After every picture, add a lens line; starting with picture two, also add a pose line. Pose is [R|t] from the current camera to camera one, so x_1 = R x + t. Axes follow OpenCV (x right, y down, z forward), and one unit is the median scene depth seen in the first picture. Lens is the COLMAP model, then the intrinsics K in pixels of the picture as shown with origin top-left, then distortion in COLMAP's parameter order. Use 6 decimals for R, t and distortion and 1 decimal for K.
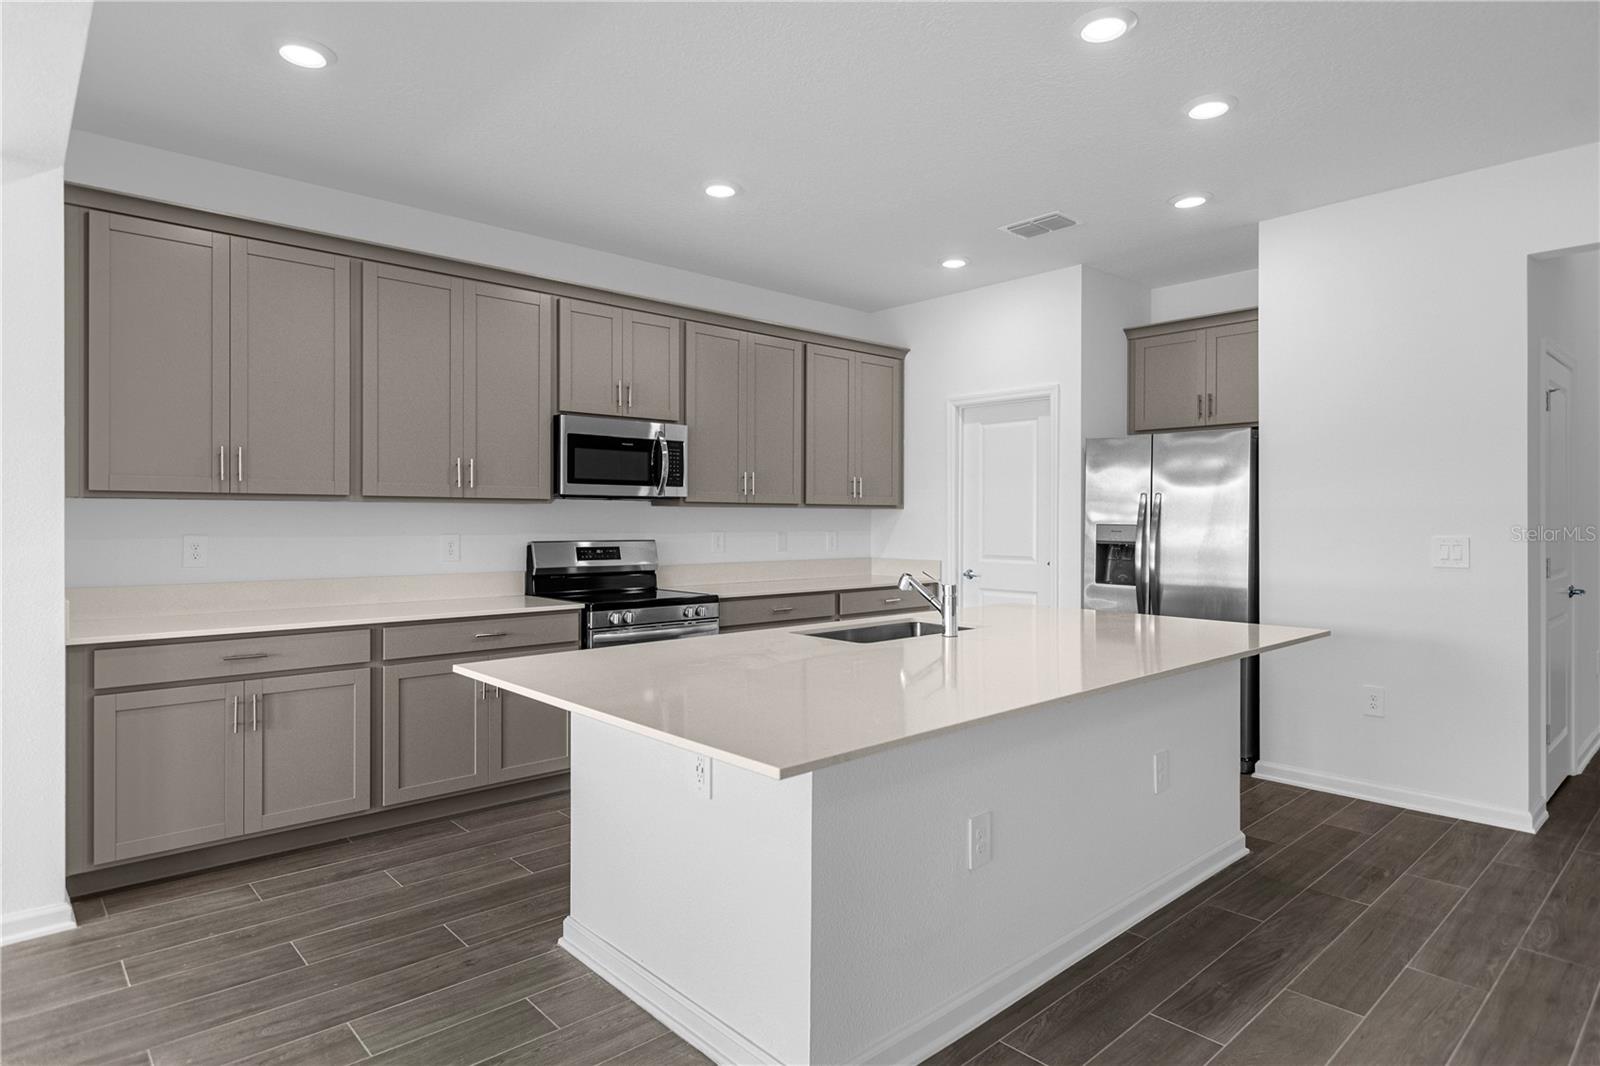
lens RADIAL K [[892.8, 0, 825.6], [0, 892.8, 525.2], [0, 0, 1]] dist [0.001579, -0.001987]
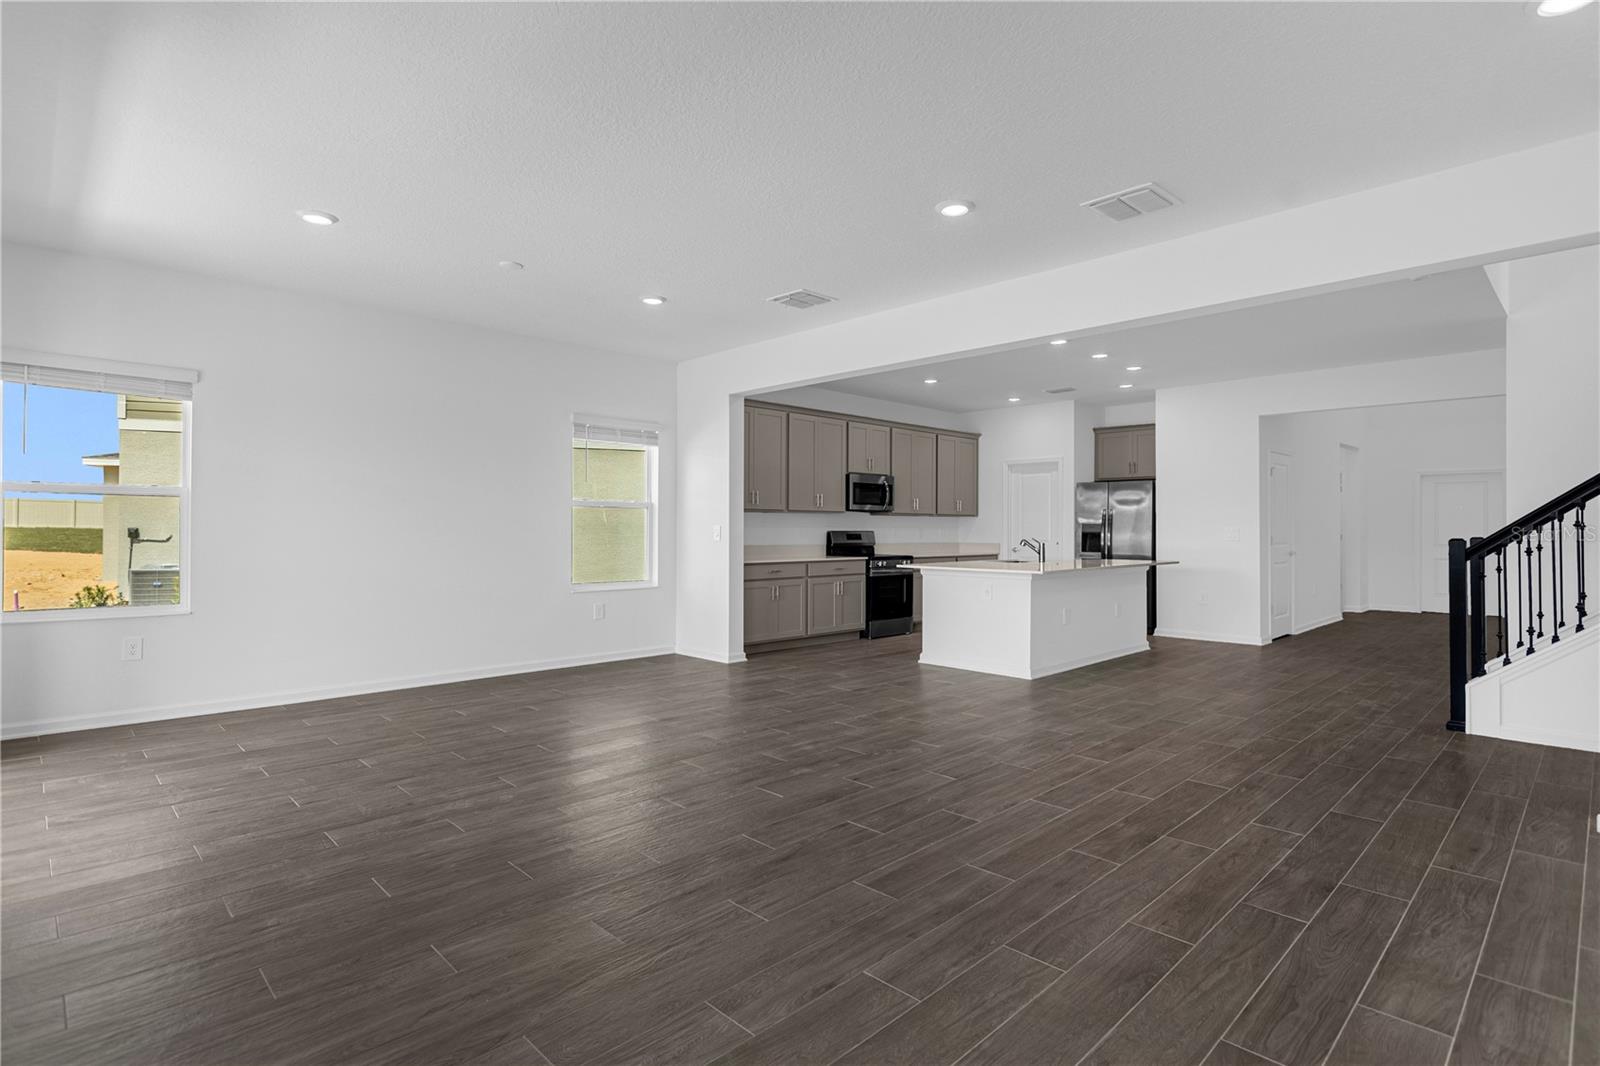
lens RADIAL K [[815.3, 0, 834.3], [0, 815.3, 520.6], [0, 0, 1]] dist [-0.006498, 0.000495]
pose [[0.998586, 0.003380, 0.053046, -0.409237], [-0.002547, 0.999872, -0.015775, 0.023603], [-0.053092, 0.015617, 0.998467, -0.953382]]
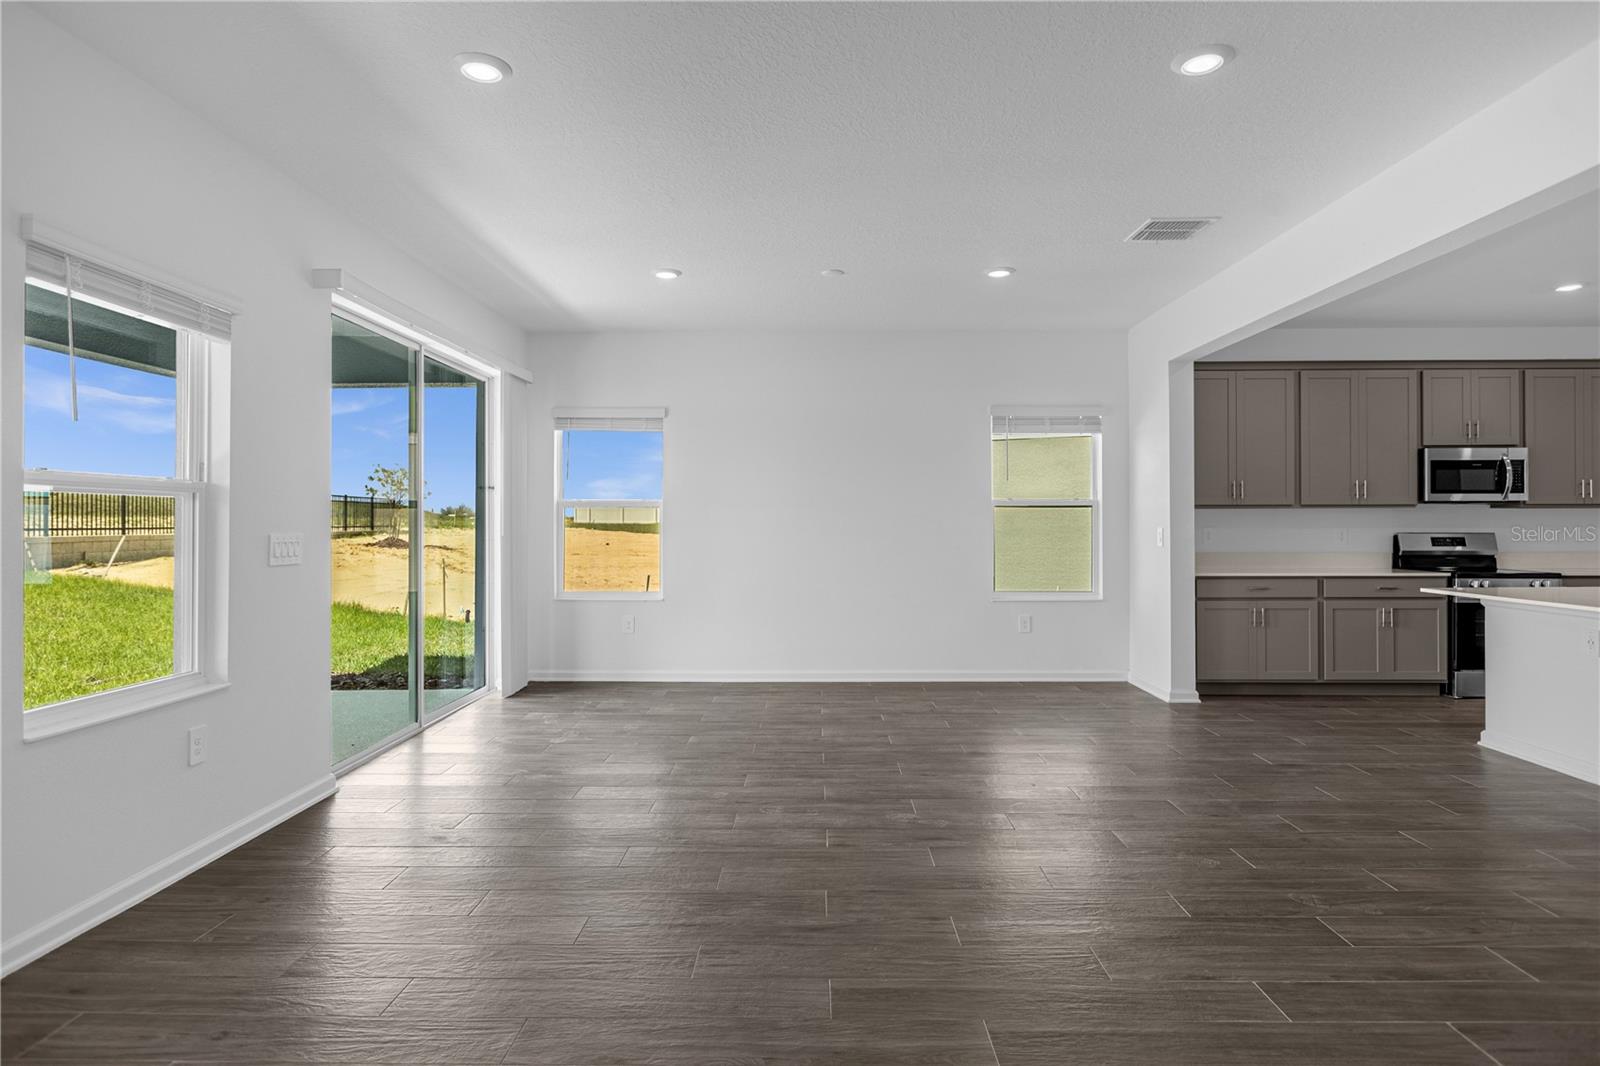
lens RADIAL K [[892.8, 0, 785.2], [0, 892.8, 521.1], [0, 0, 1]] dist [0.001579, -0.001987]
pose [[0.715154, -0.002723, -0.698962, -0.015426], [-0.000543, 0.999990, -0.004452, 0.005861], [0.698967, 0.003564, 0.715145, -0.762435]]
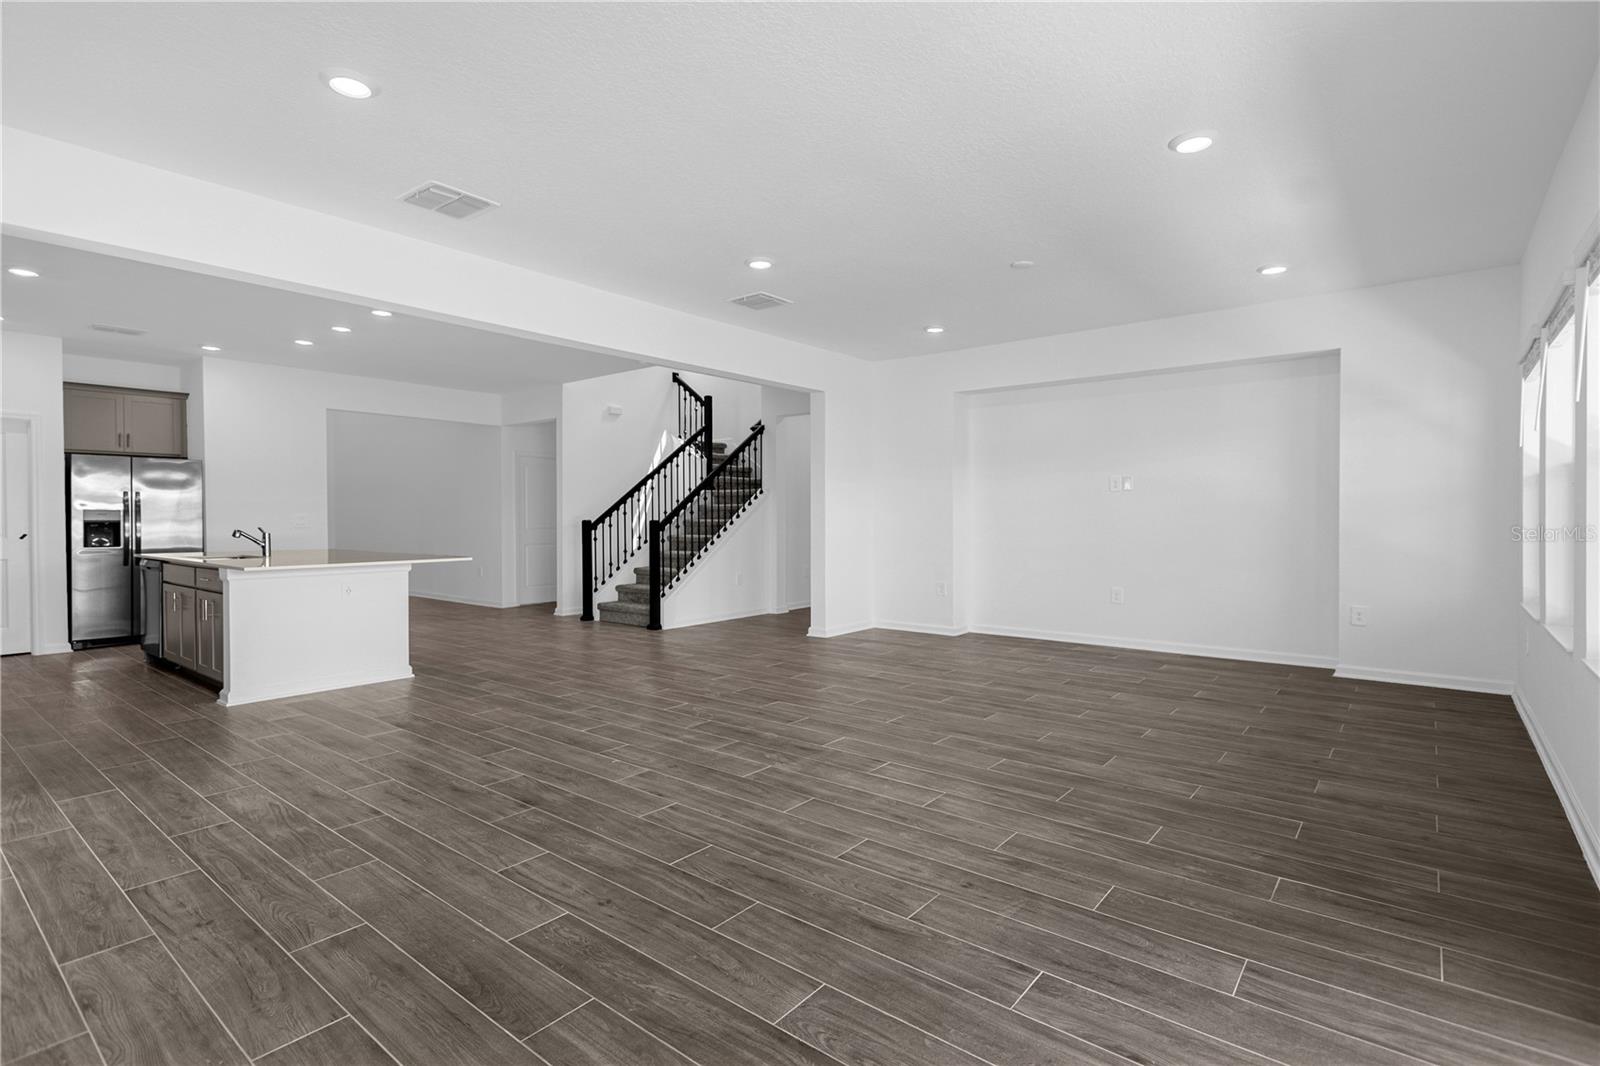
lens RADIAL K [[735.5, 0, 786.1], [0, 735.5, 512.0], [0, 0, 1]] dist [0.006014, -0.000245]
pose [[-0.137227, 0.014091, 0.990439, -1.215896], [0.007959, 0.999882, -0.013122, 0.030789], [-0.990508, 0.006082, -0.137323, -0.012550]]
